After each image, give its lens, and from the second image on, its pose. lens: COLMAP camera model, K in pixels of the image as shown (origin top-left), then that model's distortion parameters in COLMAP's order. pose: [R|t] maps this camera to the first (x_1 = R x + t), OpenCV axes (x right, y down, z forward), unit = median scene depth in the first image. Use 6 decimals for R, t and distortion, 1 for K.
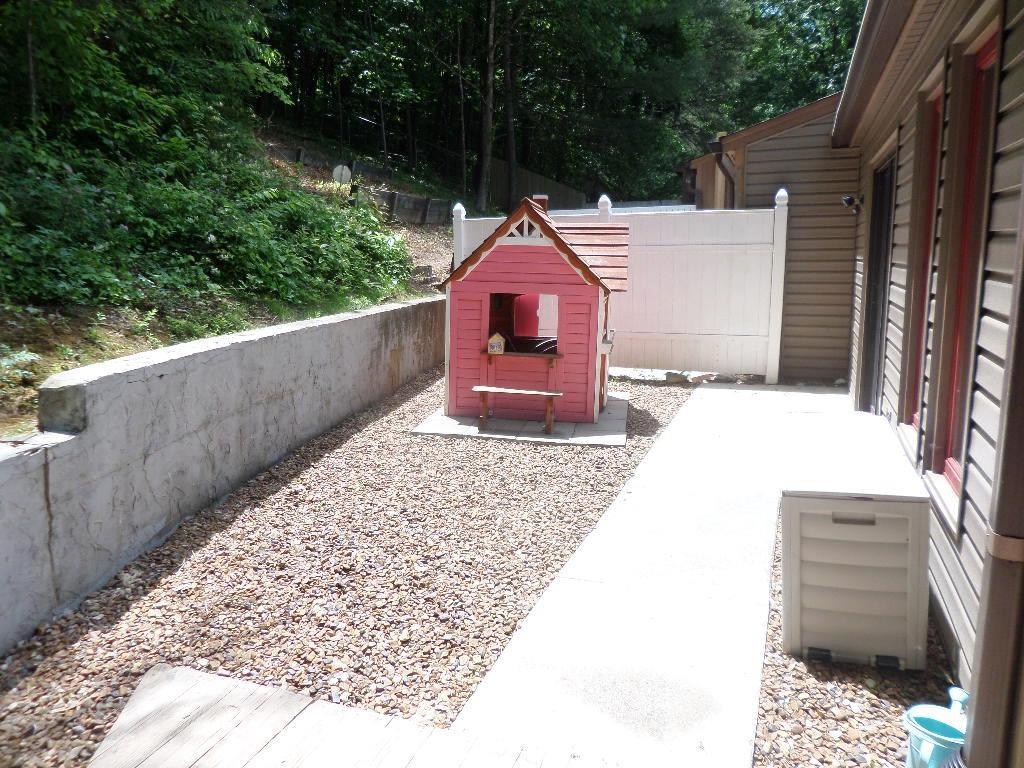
lens RADIAL K [[729.0, 0, 509.9], [0, 729.0, 377.0], [0, 0, 1]] dist [-0.008687, -0.000508]
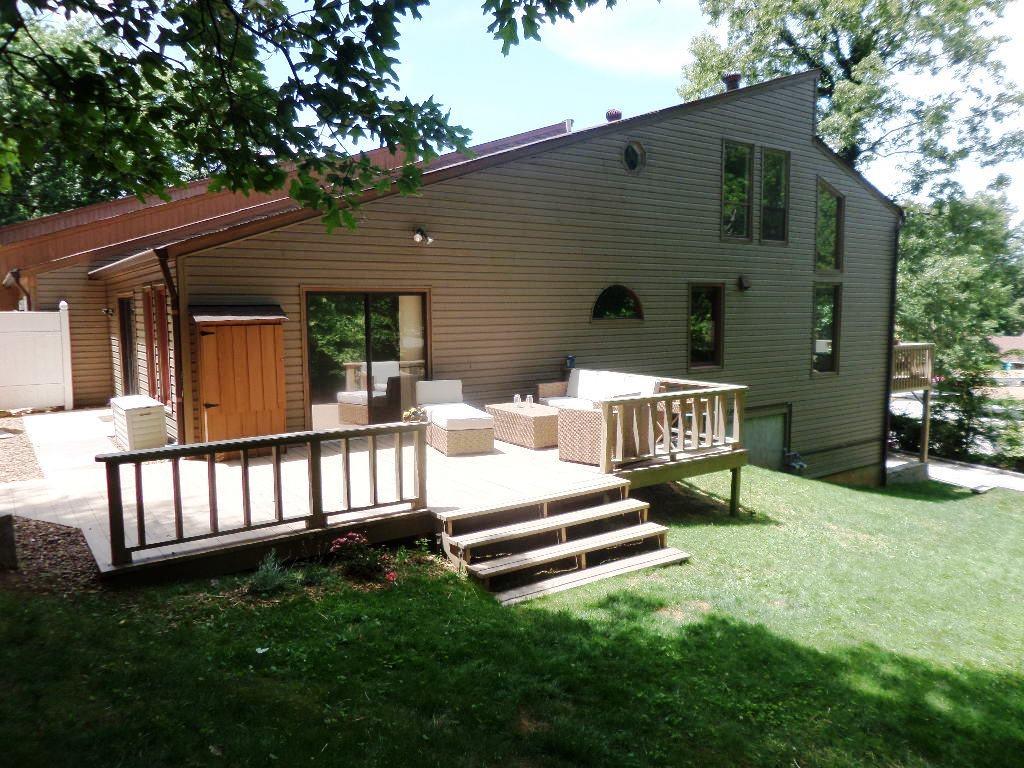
lens RADIAL K [[729.0, 0, 511.1], [0, 729.0, 384.7], [0, 0, 1]] dist [-0.008687, -0.000508]
pose [[0.541785, -0.072561, 0.837379, -0.546998], [0.138106, 0.990411, -0.003533, 0.106696], [-0.829094, 0.117562, 0.546611, -0.879989]]
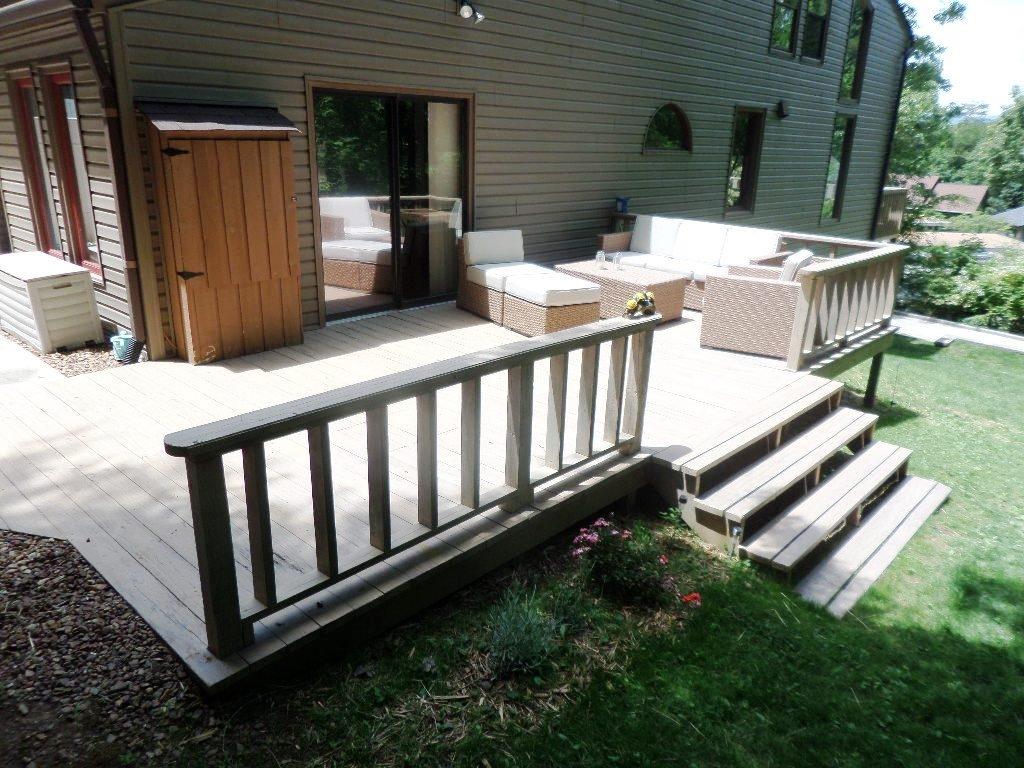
lens RADIAL K [[729.0, 0, 507.6], [0, 729.0, 382.6], [0, 0, 1]] dist [-0.008687, -0.000508]
pose [[0.357494, -0.270047, 0.894021, -0.392466], [0.121175, 0.962602, 0.242308, 0.035626], [-0.926021, 0.021709, 0.376847, -0.394910]]
